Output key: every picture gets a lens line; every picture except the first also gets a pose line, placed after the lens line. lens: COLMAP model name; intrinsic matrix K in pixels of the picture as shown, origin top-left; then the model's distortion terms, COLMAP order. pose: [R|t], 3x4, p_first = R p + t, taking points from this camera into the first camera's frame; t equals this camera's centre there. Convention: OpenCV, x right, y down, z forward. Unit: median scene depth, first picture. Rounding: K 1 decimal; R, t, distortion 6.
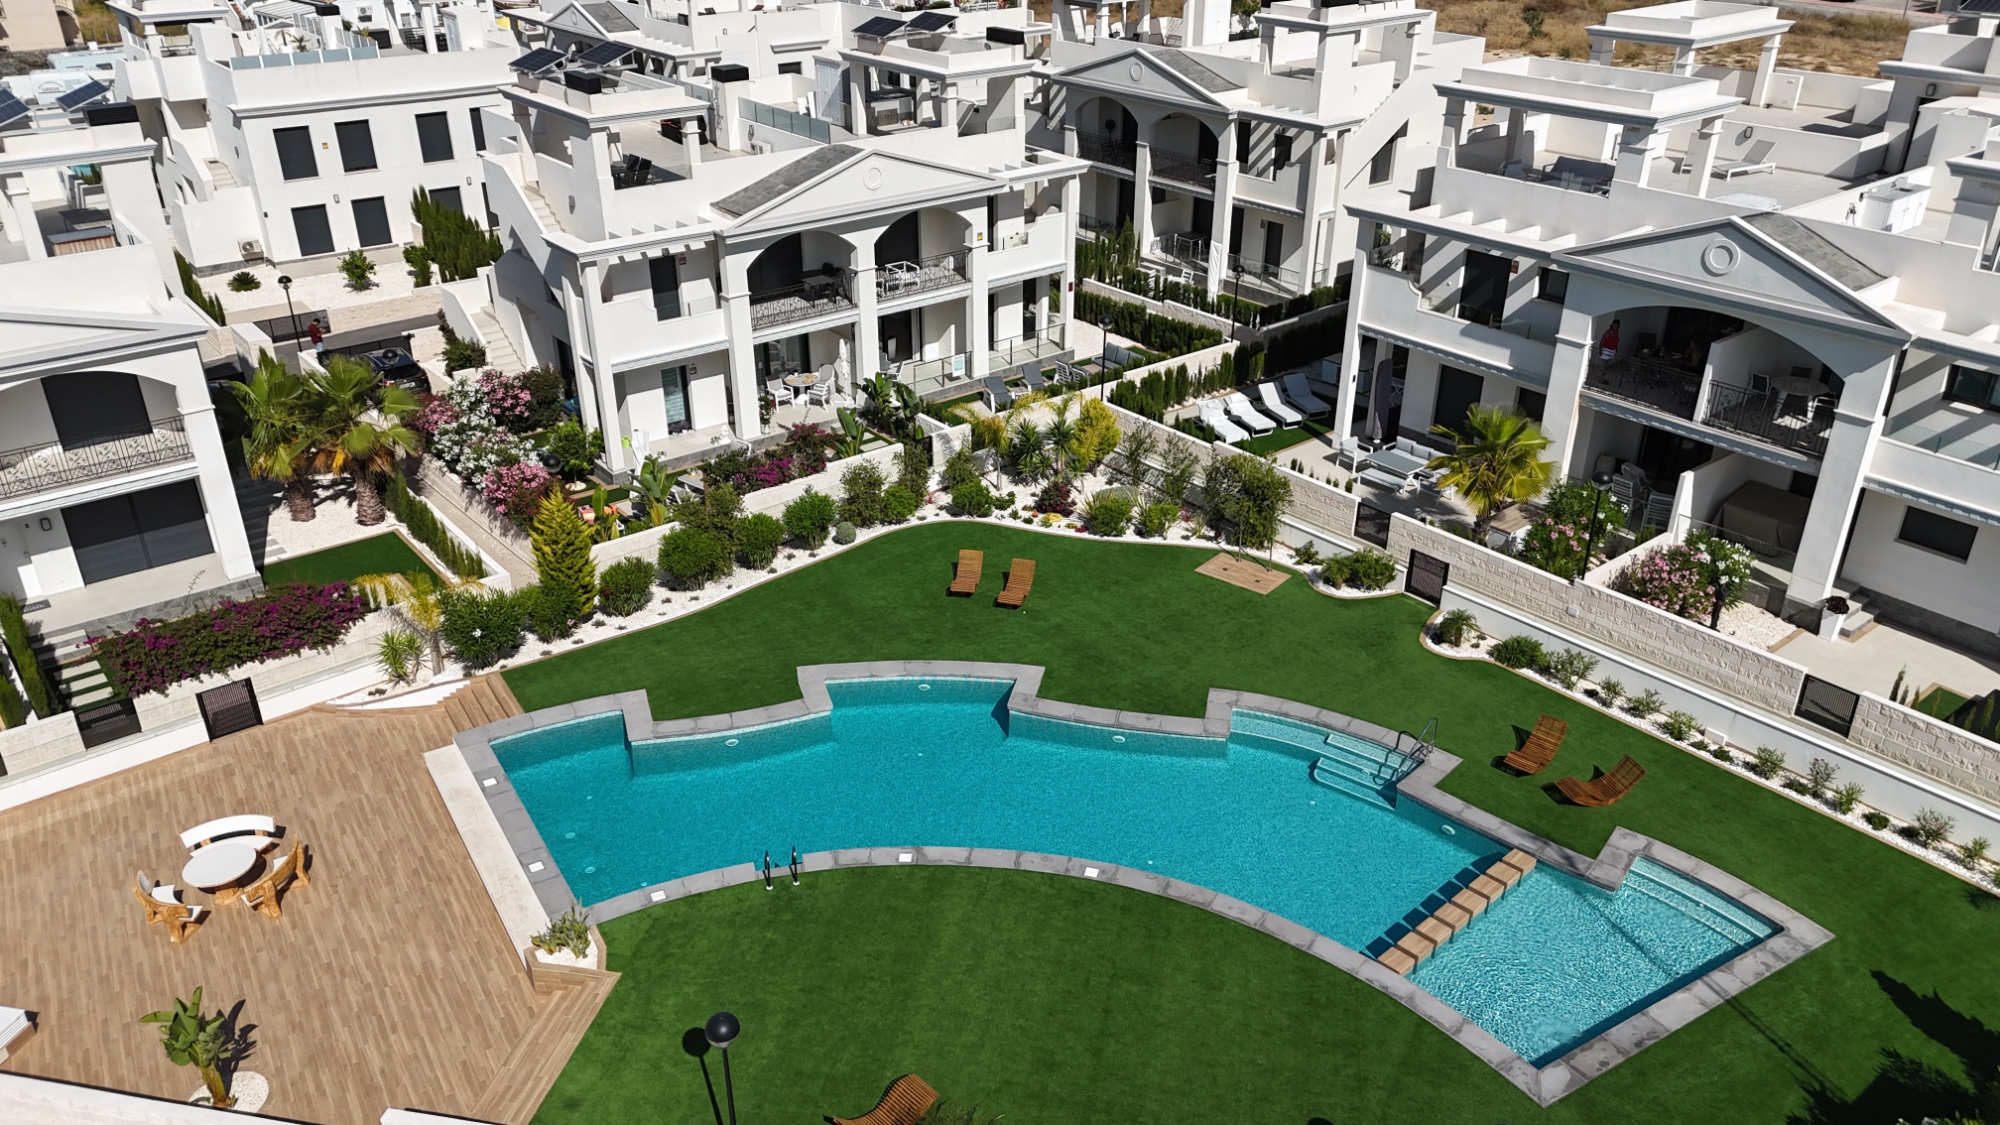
lens RADIAL K [[1505.6, 0, 1000.0], [0, 1505.6, 562.5], [0, 0, 1]] dist [0.014842, -0.001192]
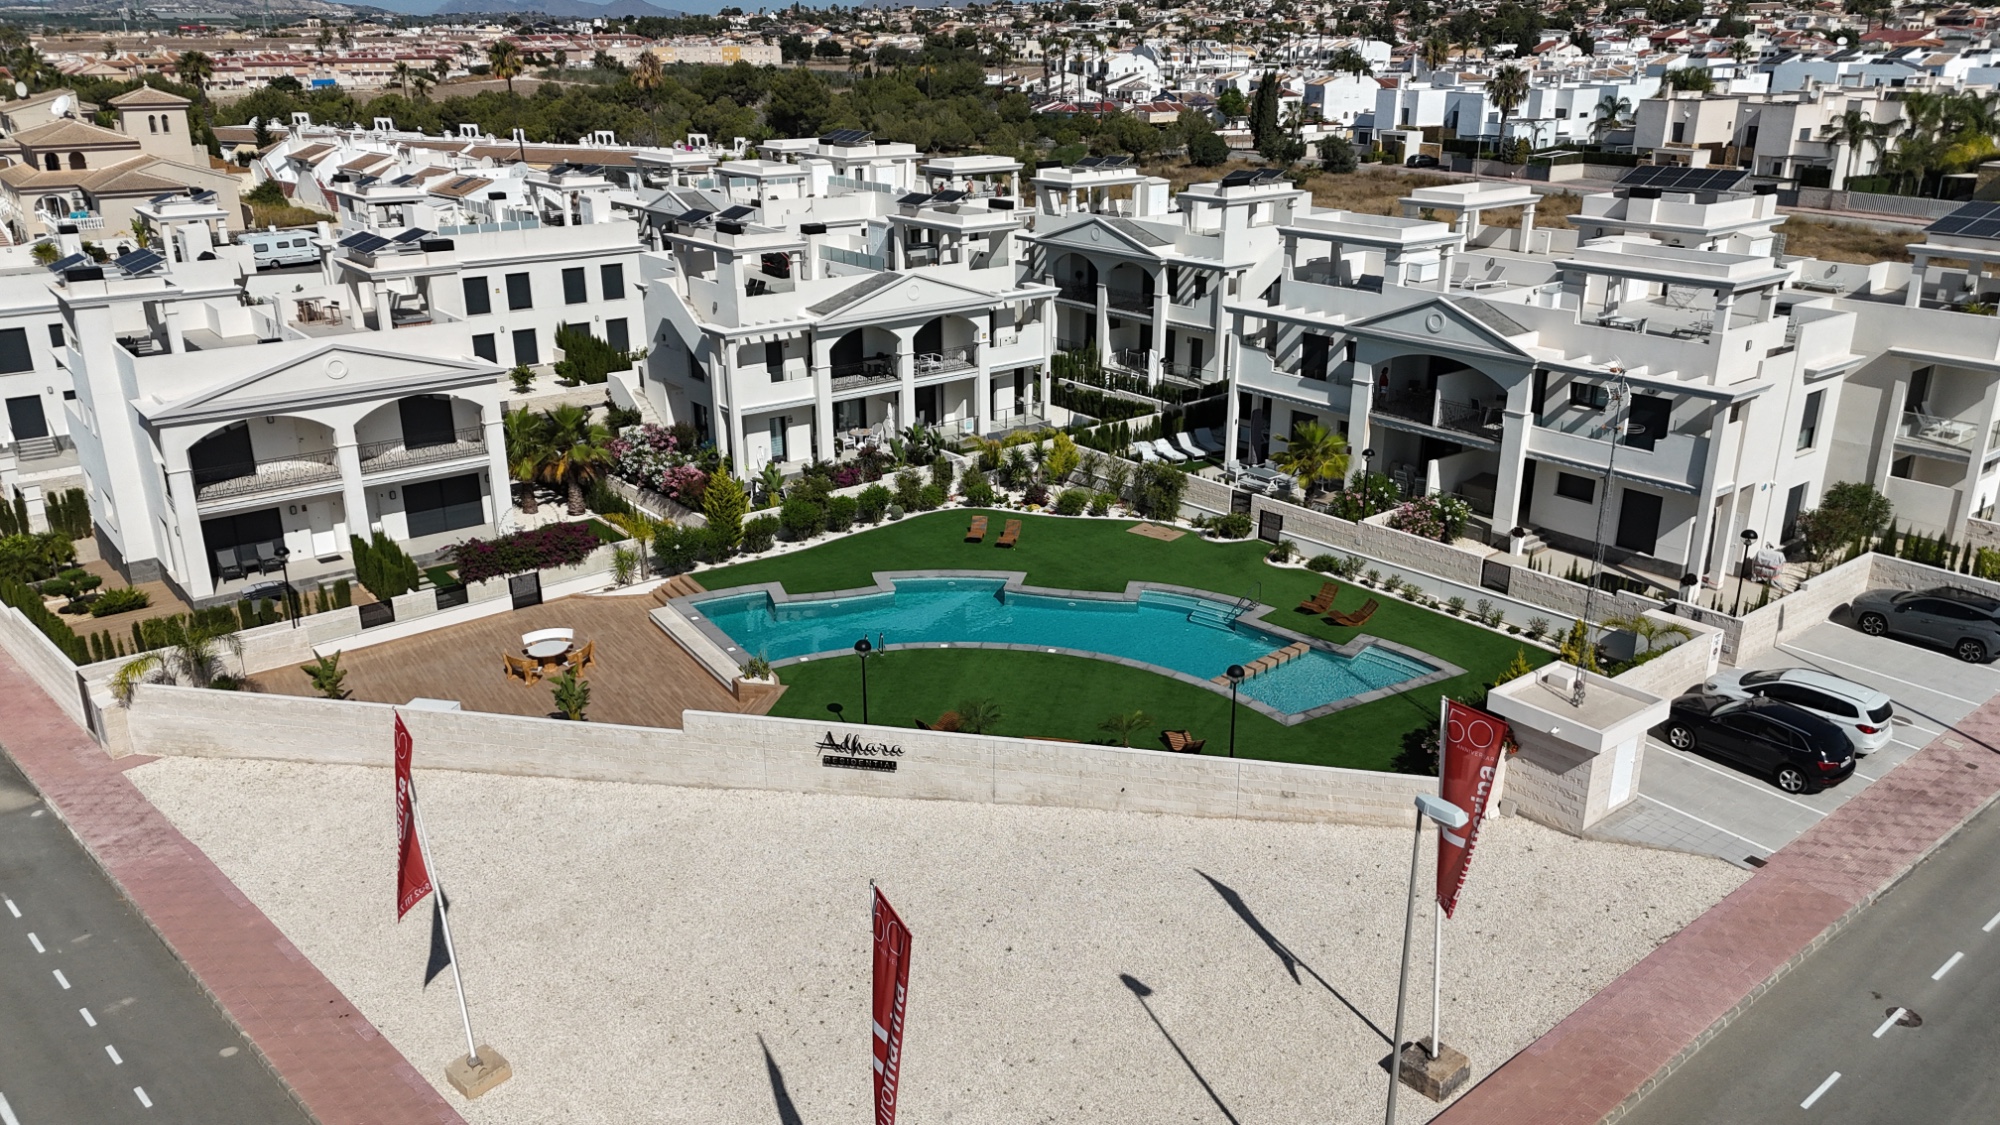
lens RADIAL K [[1505.6, 0, 1000.0], [0, 1505.6, 562.5], [0, 0, 1]] dist [0.014842, -0.001192]
pose [[0.999996, -0.001617, 0.002166, -0.001937], [0.001878, 0.992013, -0.126124, 0.206326], [-0.001945, 0.126128, 0.992012, -0.465535]]
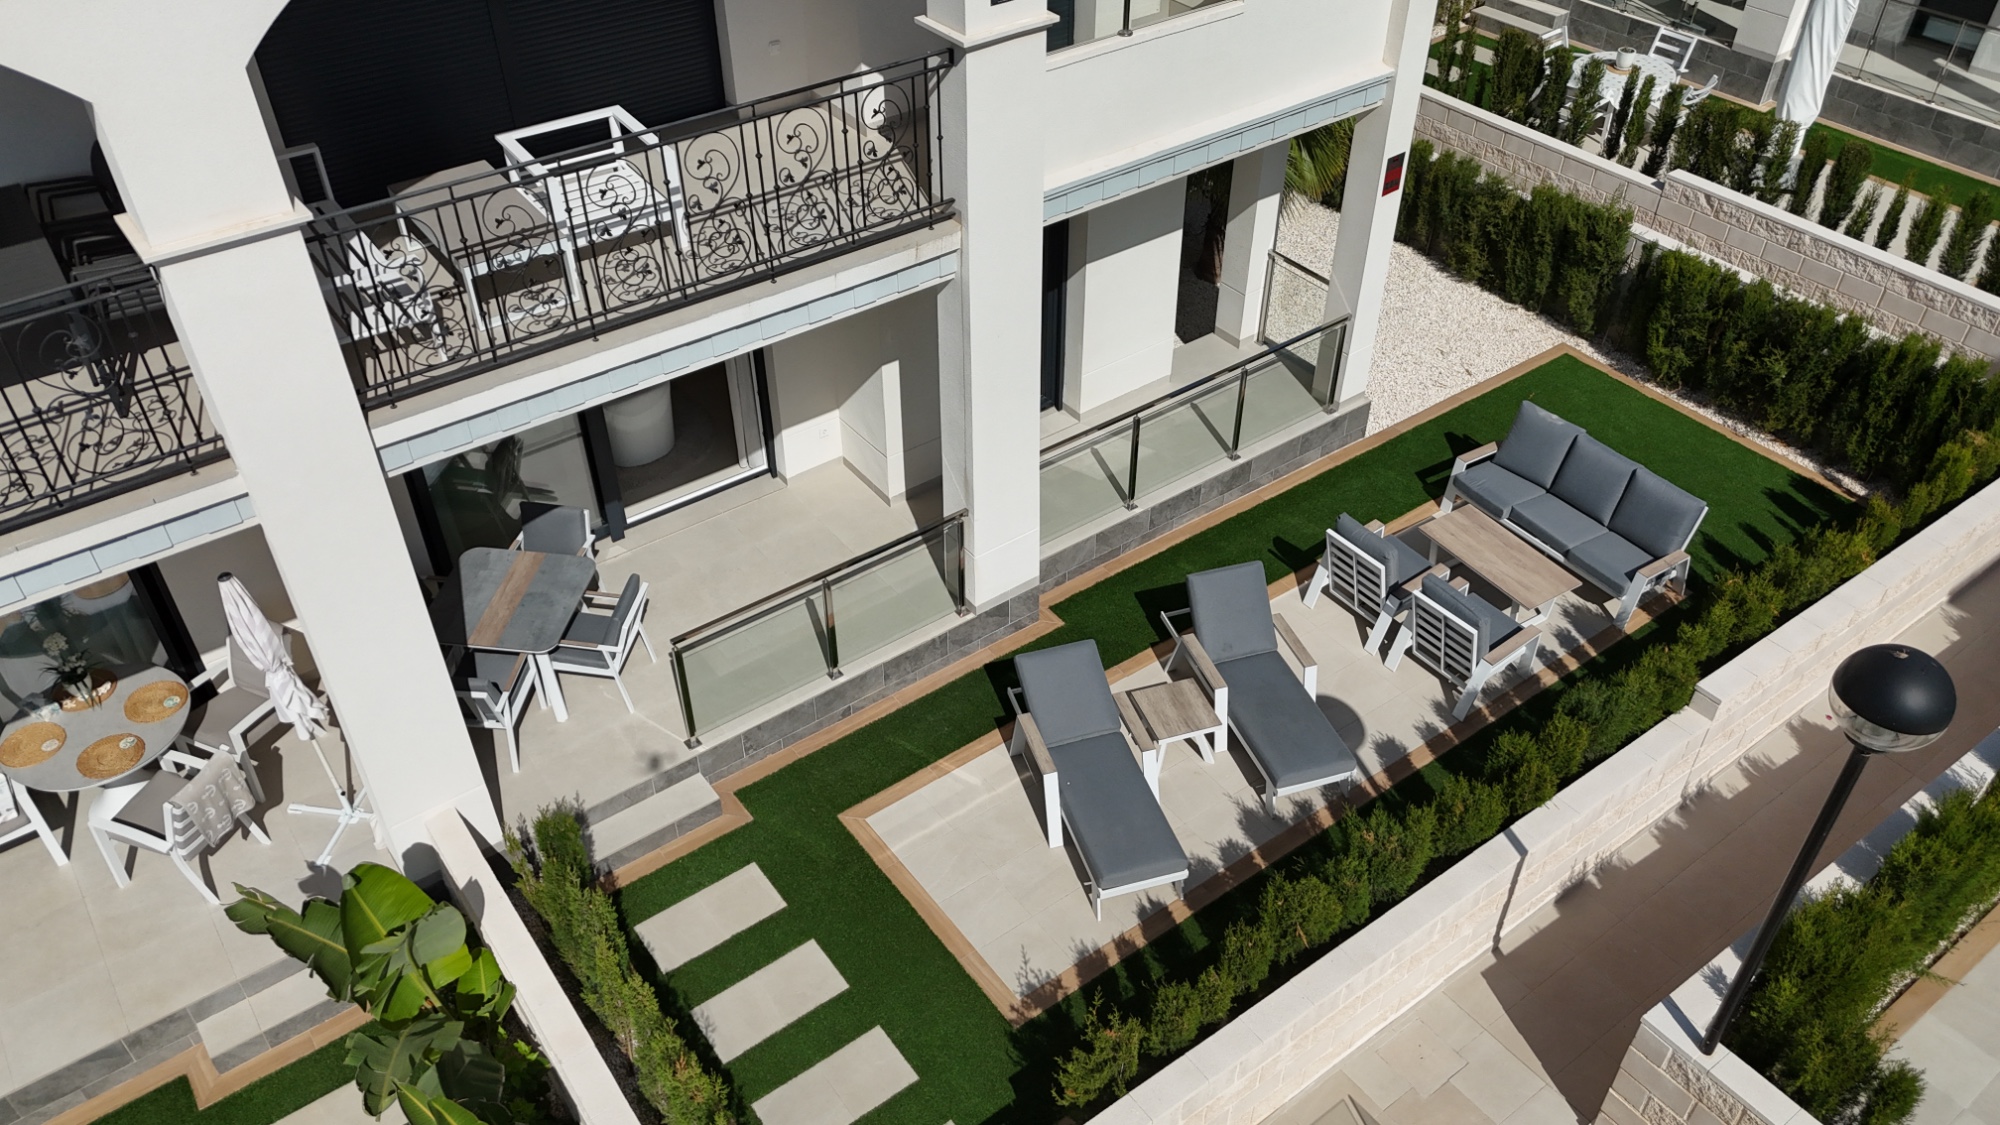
lens RADIAL K [[1505.6, 0, 1000.0], [0, 1505.6, 562.5], [0, 0, 1]] dist [0.014842, -0.001192]
pose [[0.998477, 0.031518, -0.045280, -0.003451], [-0.020624, 0.974478, 0.223535, -0.210199], [0.051170, -0.222261, 0.973644, 0.895704]]
